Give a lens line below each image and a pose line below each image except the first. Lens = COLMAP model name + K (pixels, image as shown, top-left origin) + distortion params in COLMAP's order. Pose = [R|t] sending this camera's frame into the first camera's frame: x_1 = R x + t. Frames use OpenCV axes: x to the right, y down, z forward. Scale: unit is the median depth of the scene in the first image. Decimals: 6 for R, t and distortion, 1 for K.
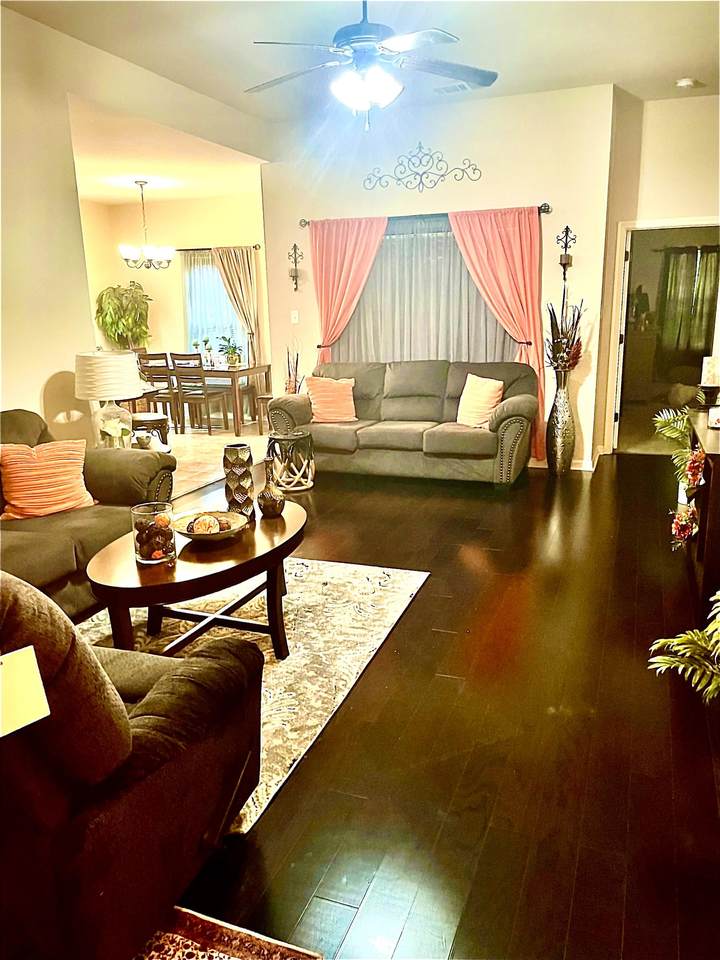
lens RADIAL K [[731.1, 0, 358.6], [0, 731.1, 487.9], [0, 0, 1]] dist [0.054720, -0.020478]
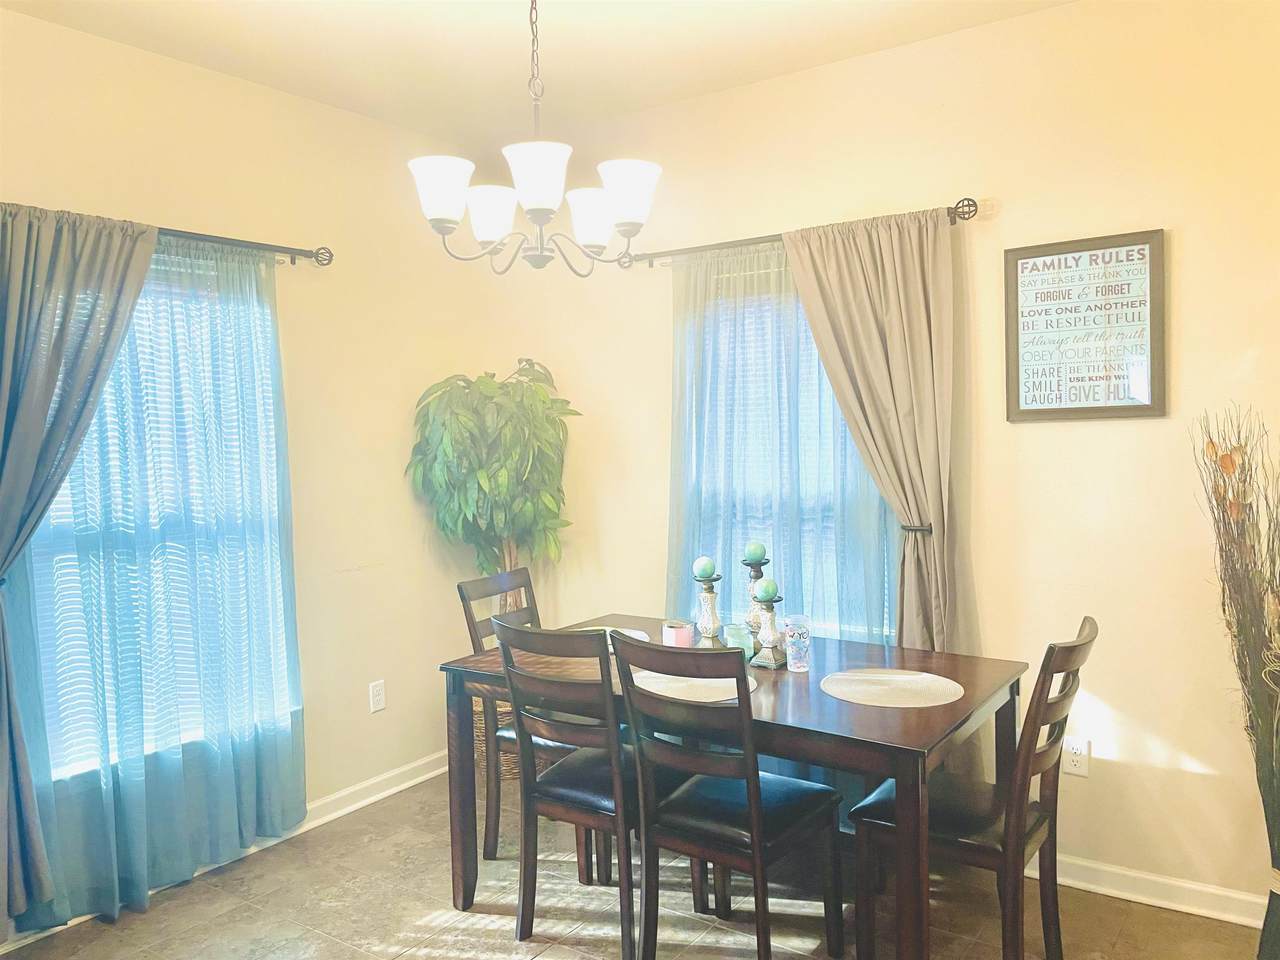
lens RADIAL K [[974.8, 0, 640.3], [0, 974.8, 479.3], [0, 0, 1]] dist [0.054720, -0.020478]
pose [[0.970424, 0.008943, -0.241241, -0.156816], [-0.054149, 0.981913, -0.181424, -0.156015], [0.235255, 0.189121, 0.953356, 0.626405]]
